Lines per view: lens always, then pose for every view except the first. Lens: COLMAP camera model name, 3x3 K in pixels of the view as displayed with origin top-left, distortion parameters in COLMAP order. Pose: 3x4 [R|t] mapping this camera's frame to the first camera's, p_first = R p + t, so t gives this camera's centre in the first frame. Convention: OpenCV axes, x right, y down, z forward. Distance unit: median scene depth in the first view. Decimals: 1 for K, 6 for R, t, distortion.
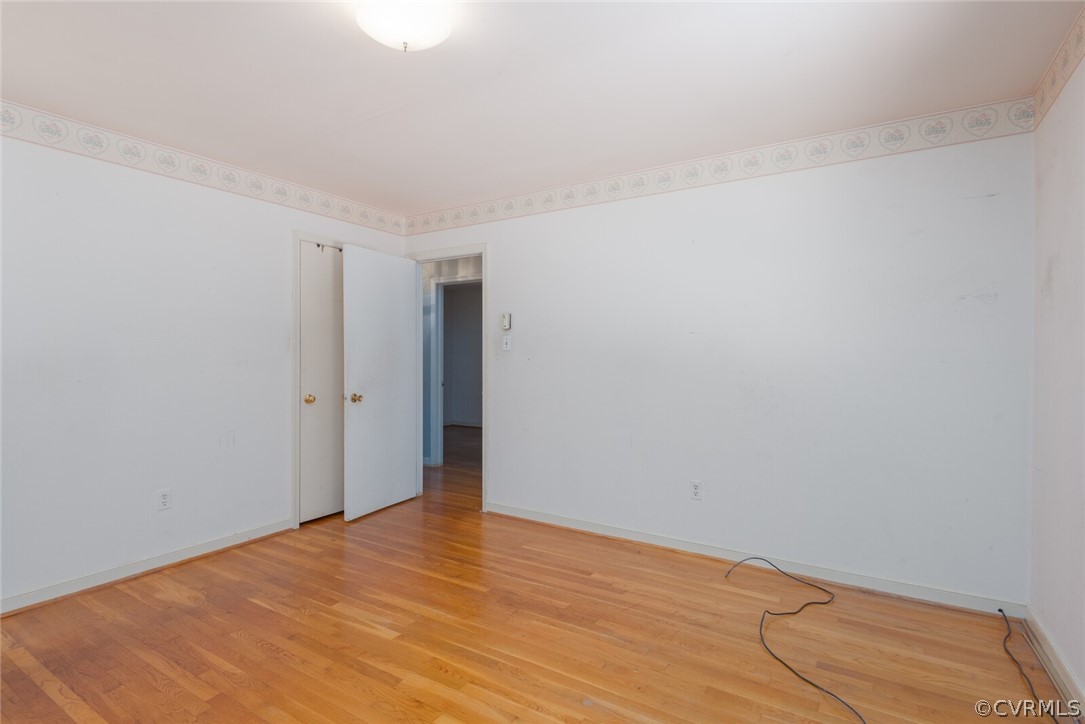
lens RADIAL K [[532.3, 0, 546.9], [0, 532.3, 355.9], [0, 0, 1]] dist [0.000331, -0.000307]
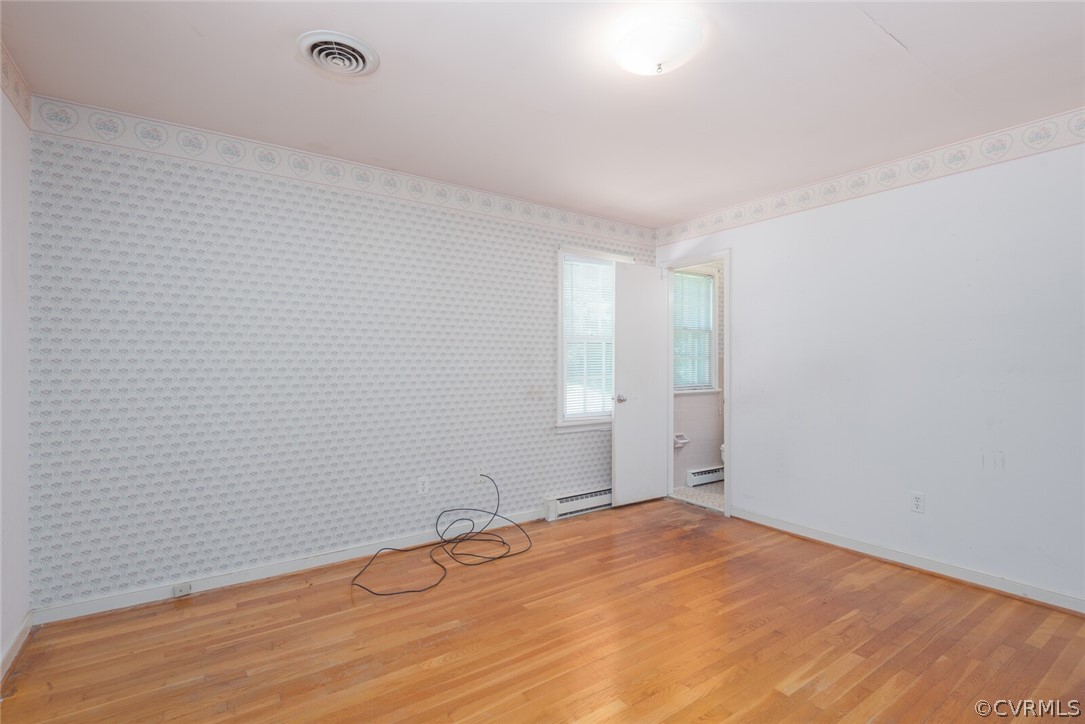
lens RADIAL K [[532.3, 0, 546.9], [0, 532.3, 355.9], [0, 0, 1]] dist [0.000331, -0.000307]
pose [[-0.394080, -0.002652, -0.919072, 0.554008], [0.003075, 0.999986, -0.004204, -0.008596], [0.919071, -0.004483, -0.394066, 0.841846]]
